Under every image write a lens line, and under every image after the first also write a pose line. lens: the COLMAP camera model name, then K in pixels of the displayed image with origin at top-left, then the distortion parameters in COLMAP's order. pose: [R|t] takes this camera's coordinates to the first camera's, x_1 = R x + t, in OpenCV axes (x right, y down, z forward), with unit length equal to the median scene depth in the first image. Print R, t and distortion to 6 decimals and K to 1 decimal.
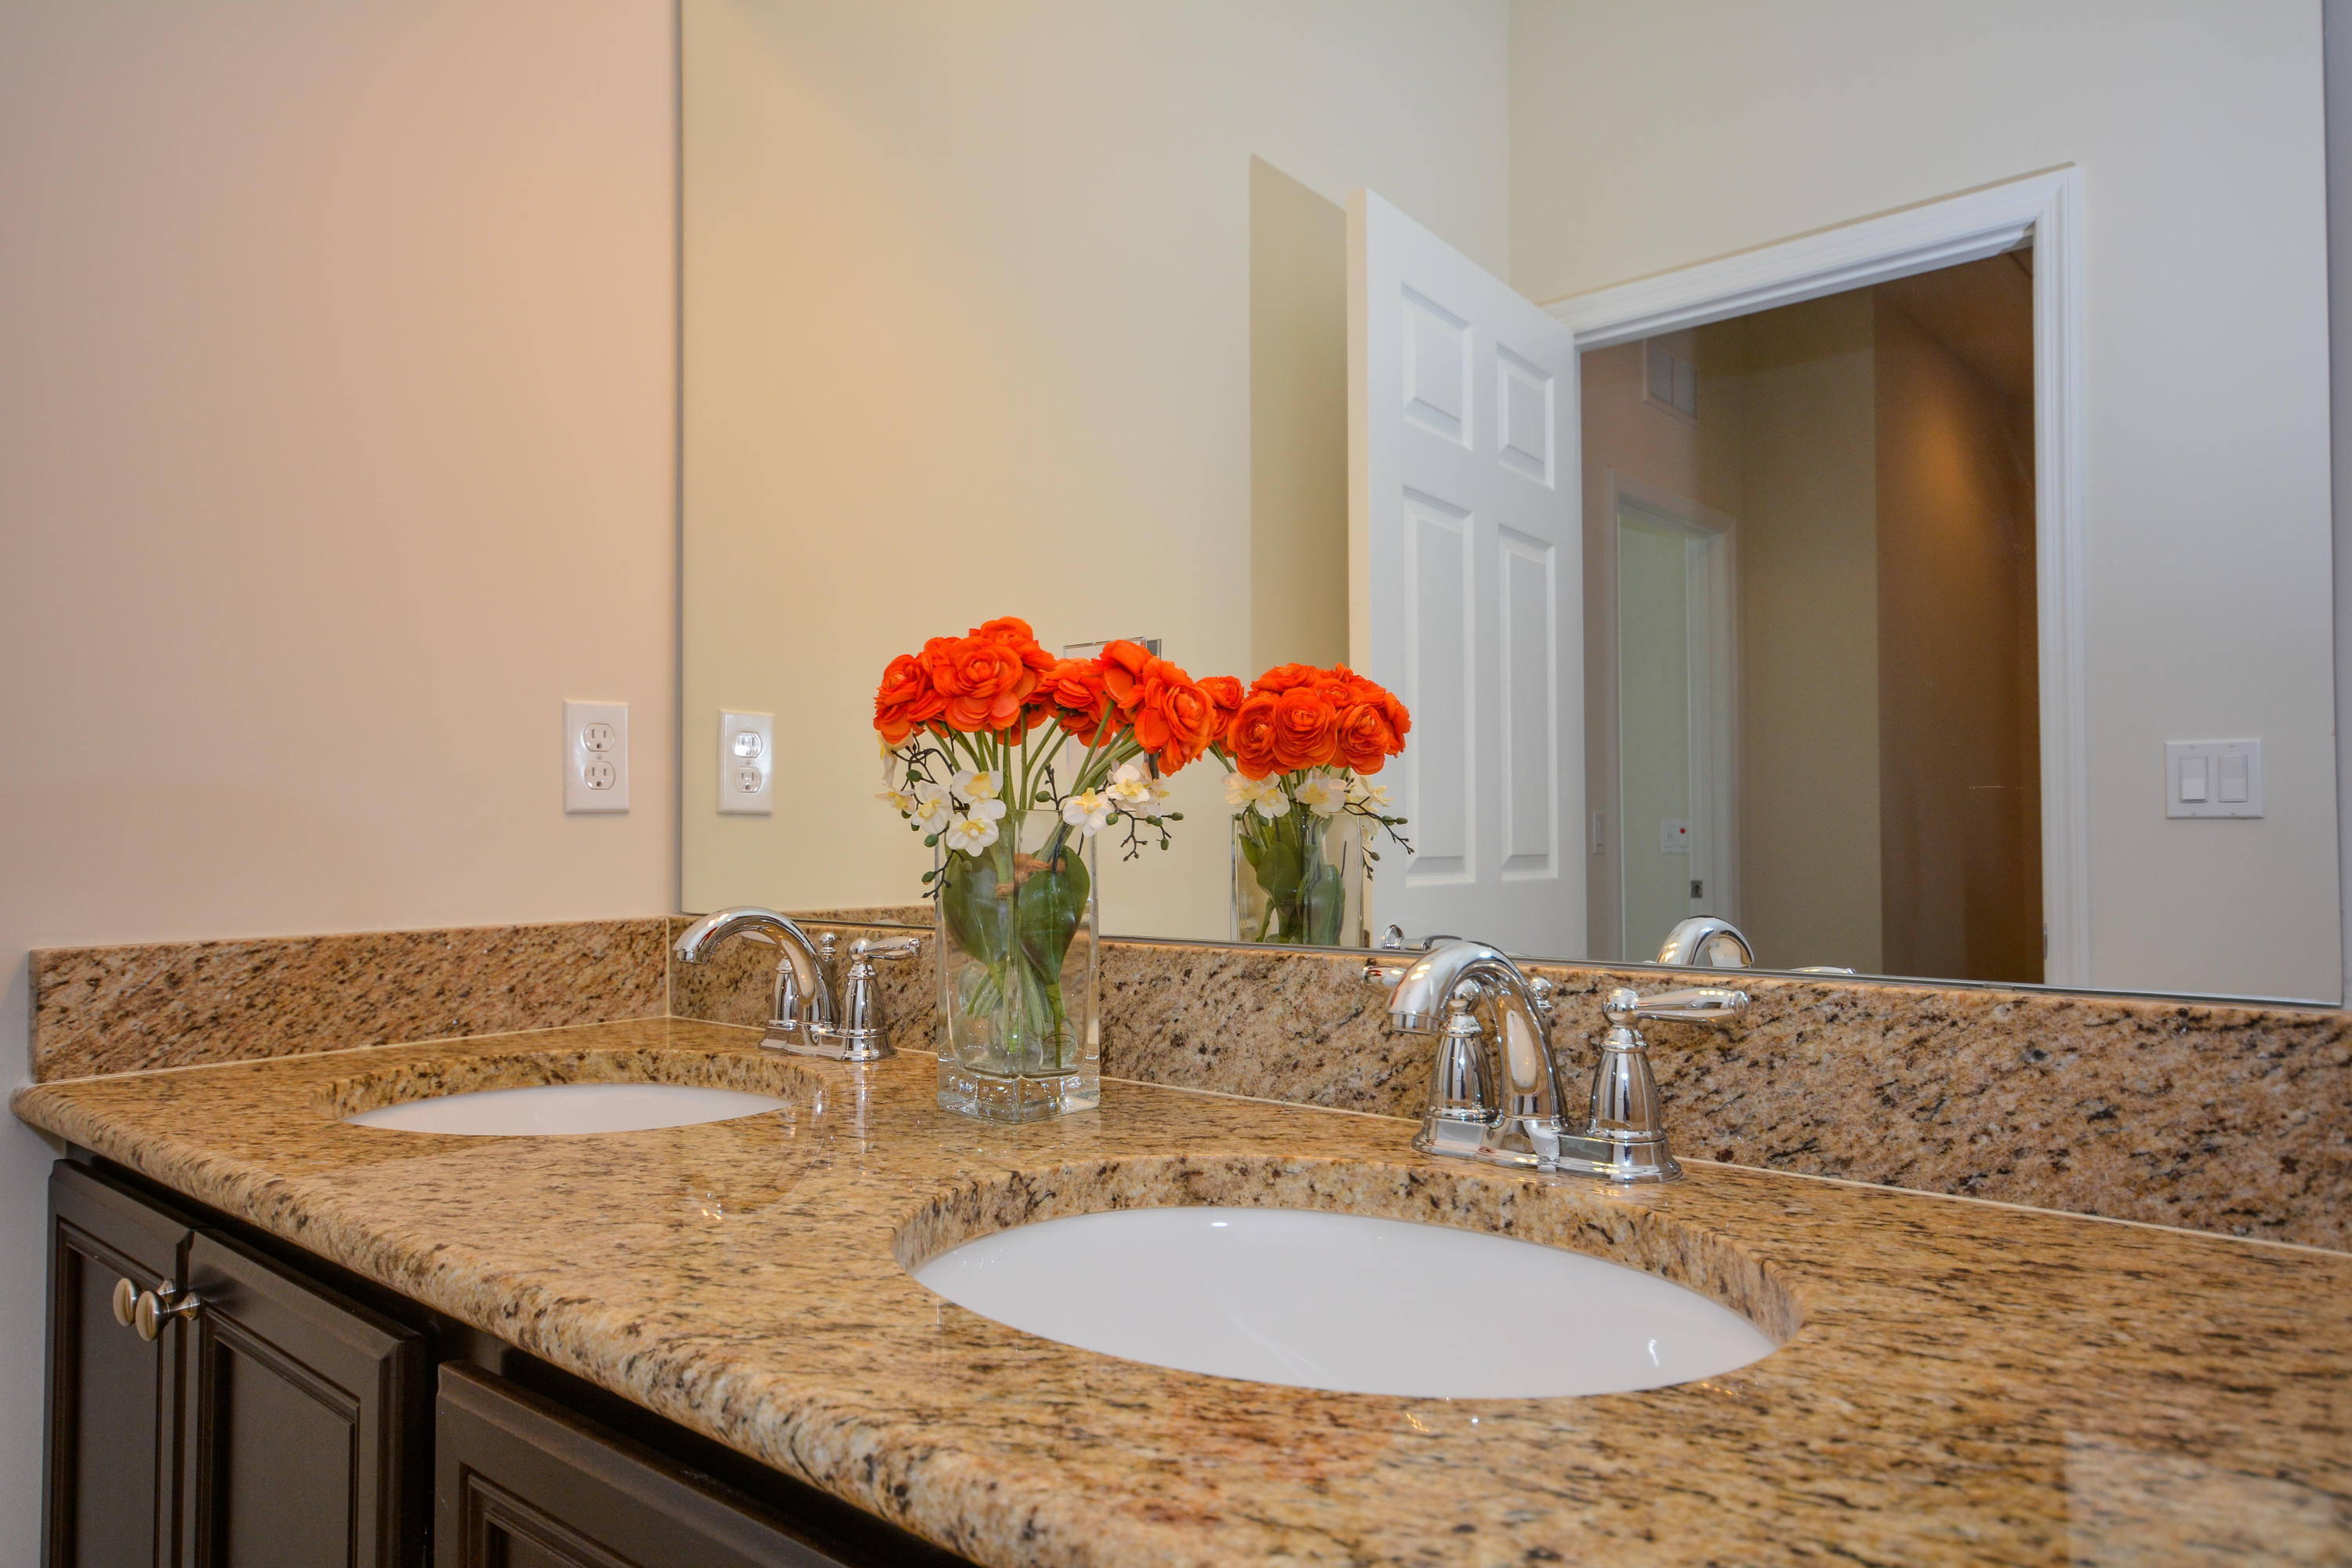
lens RADIAL K [[1516.9, 0, 1177.8], [0, 1516.9, 786.5], [0, 0, 1]] dist [0.007613, 0.002402]
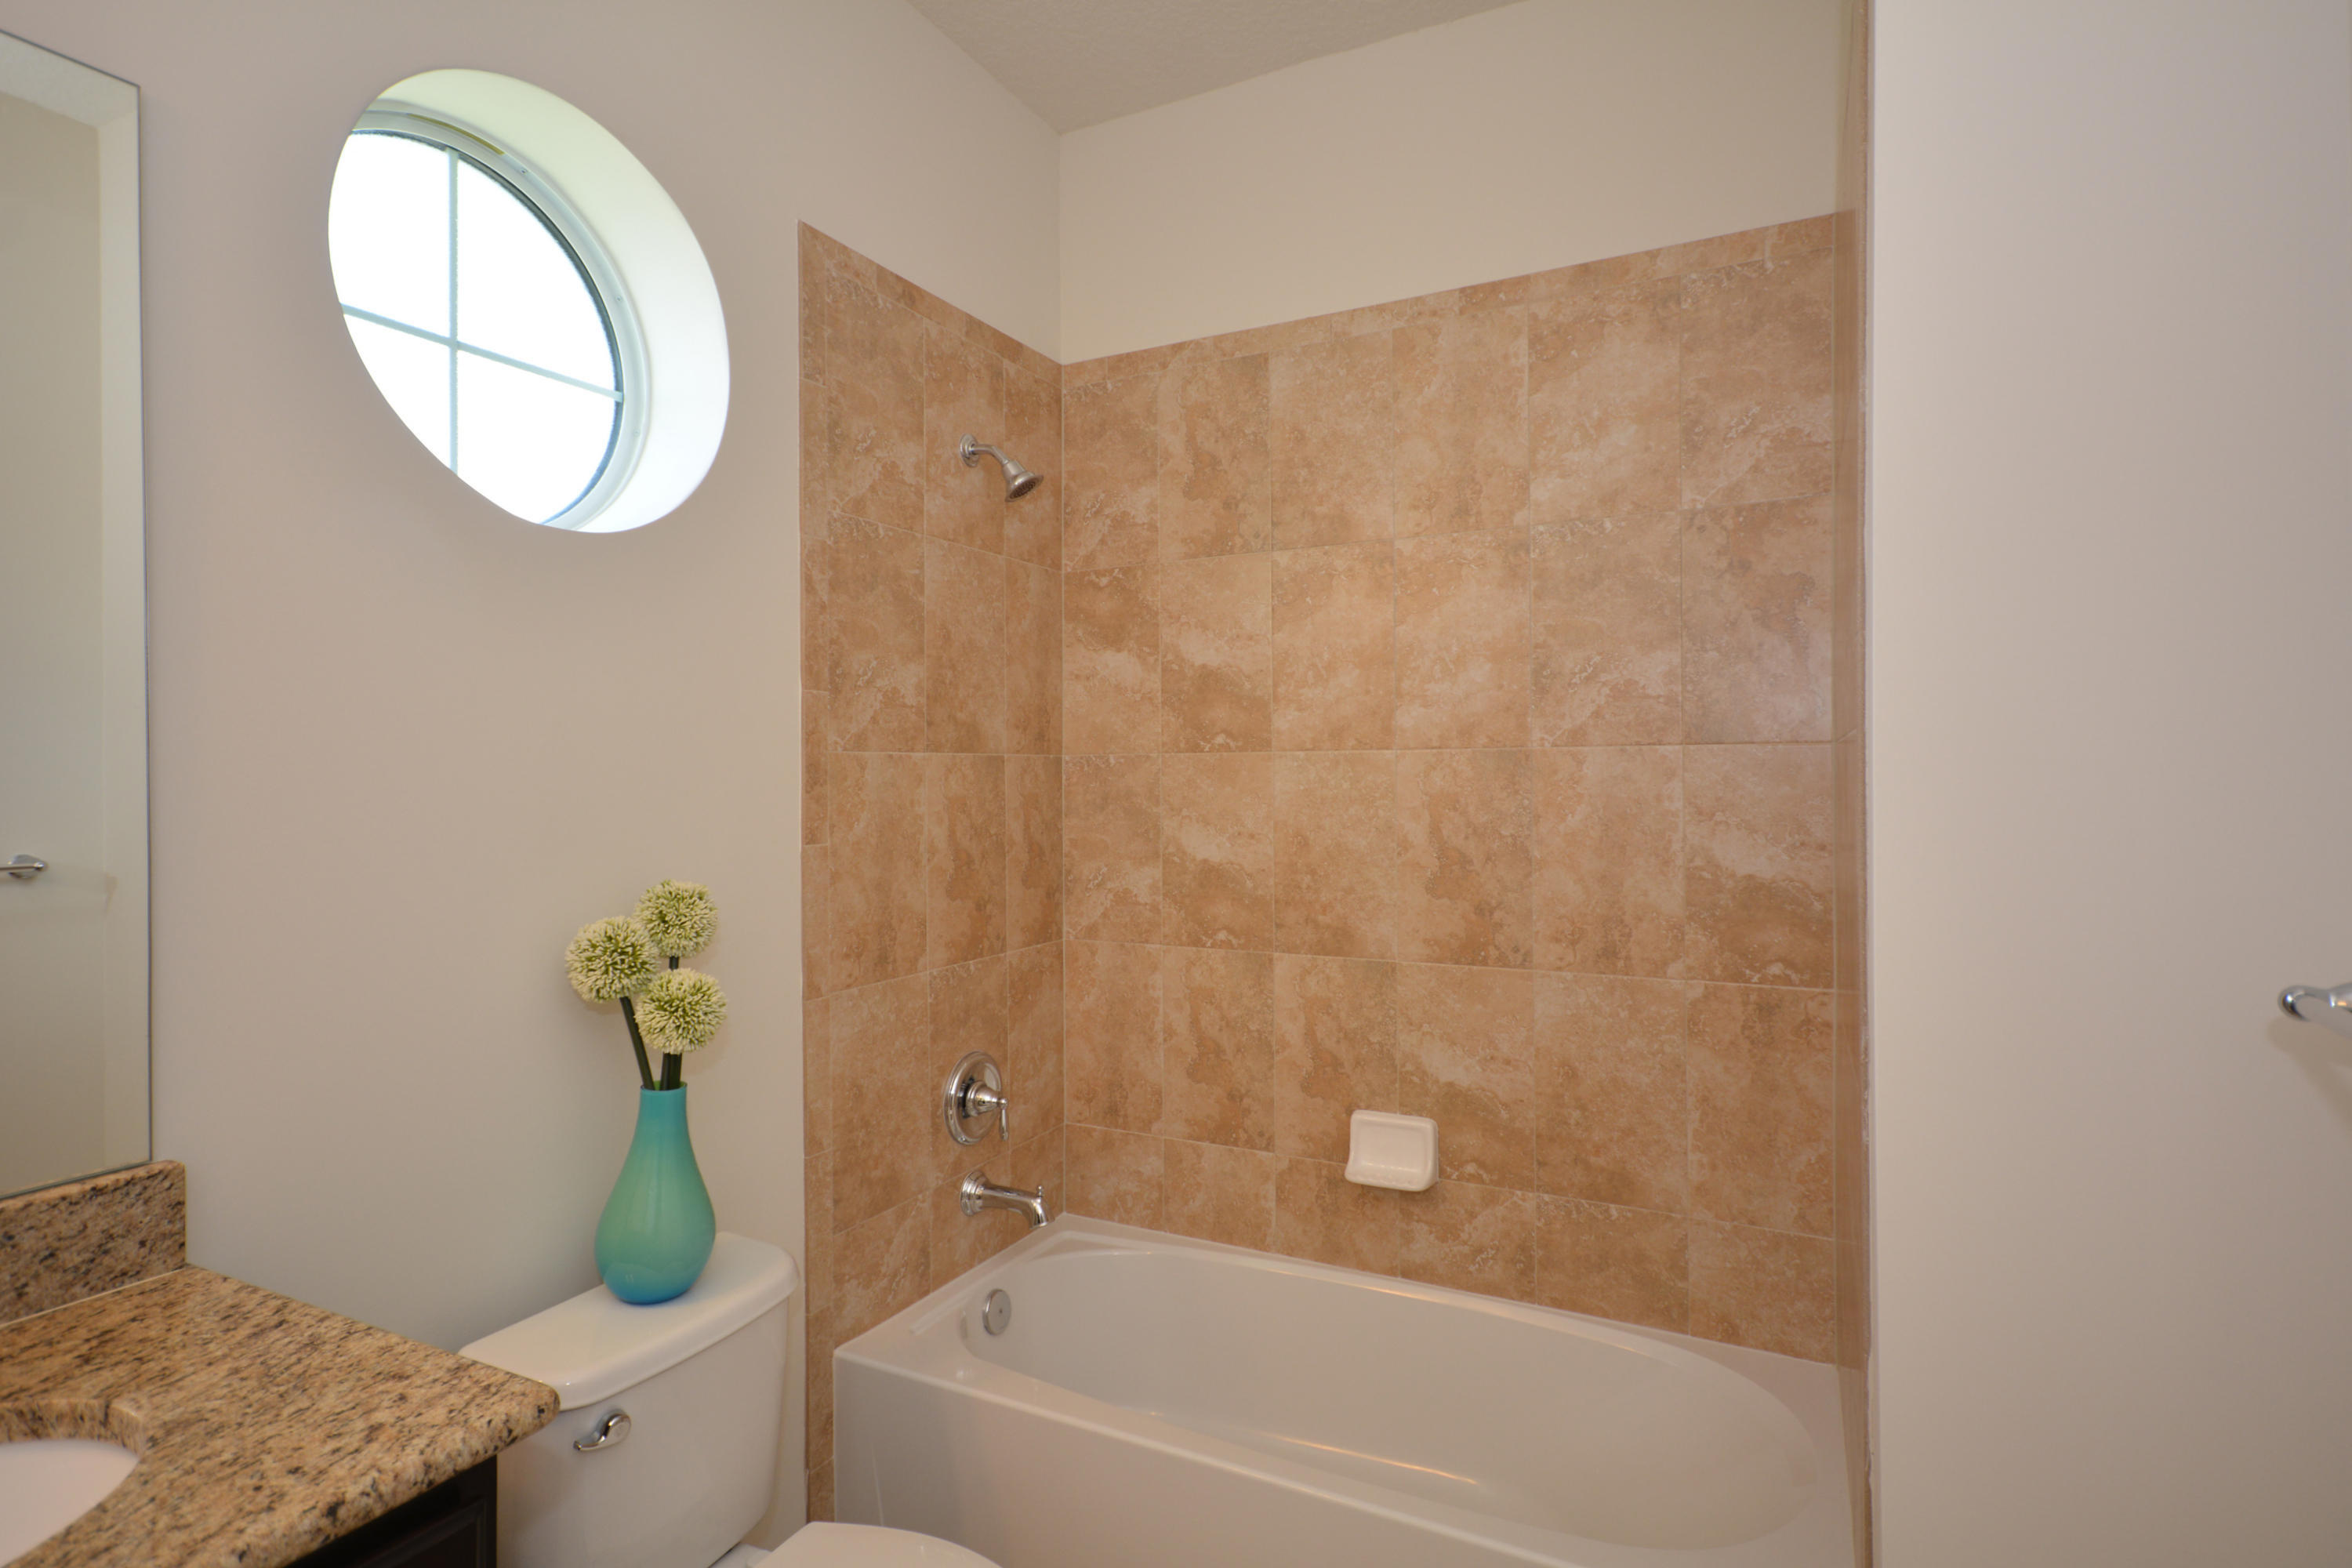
lens RADIAL K [[1204.7, 0, 1175.5], [0, 1204.7, 782.8], [0, 0, 1]] dist [-0.001847, -0.000792]
pose [[-0.254994, 0.001651, 0.966941, -1.281505], [-0.019212, 0.999792, -0.006773, -0.418020], [-0.966752, -0.020304, -0.254909, 0.039345]]
